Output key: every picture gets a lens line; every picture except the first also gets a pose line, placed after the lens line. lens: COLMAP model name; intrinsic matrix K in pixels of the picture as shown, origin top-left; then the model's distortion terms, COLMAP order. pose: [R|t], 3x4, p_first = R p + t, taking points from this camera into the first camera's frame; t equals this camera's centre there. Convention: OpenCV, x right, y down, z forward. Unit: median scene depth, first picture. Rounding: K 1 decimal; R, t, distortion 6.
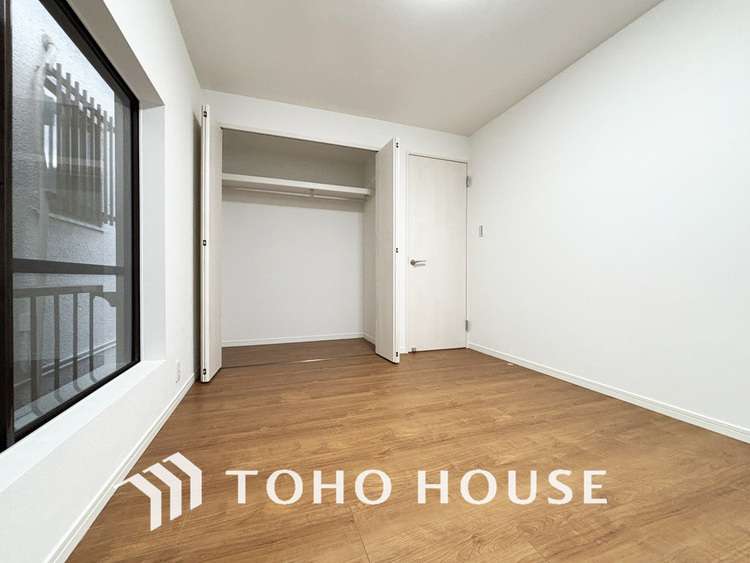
lens RADIAL K [[299.7, 0, 375.0], [0, 299.7, 281.5], [0, 0, 1]] dist [0.001692, 0.000136]
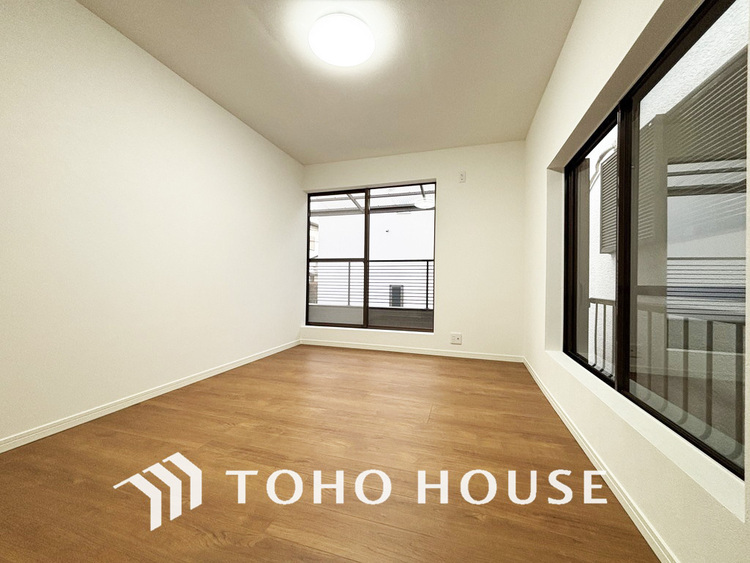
lens RADIAL K [[299.7, 0, 375.0], [0, 299.7, 281.5], [0, 0, 1]] dist [0.001692, 0.000136]
pose [[-0.802579, -0.007583, 0.596498, -0.526501], [-0.009097, 0.999959, 0.000472, -0.040251], [-0.596477, -0.005047, -0.802615, 1.557745]]
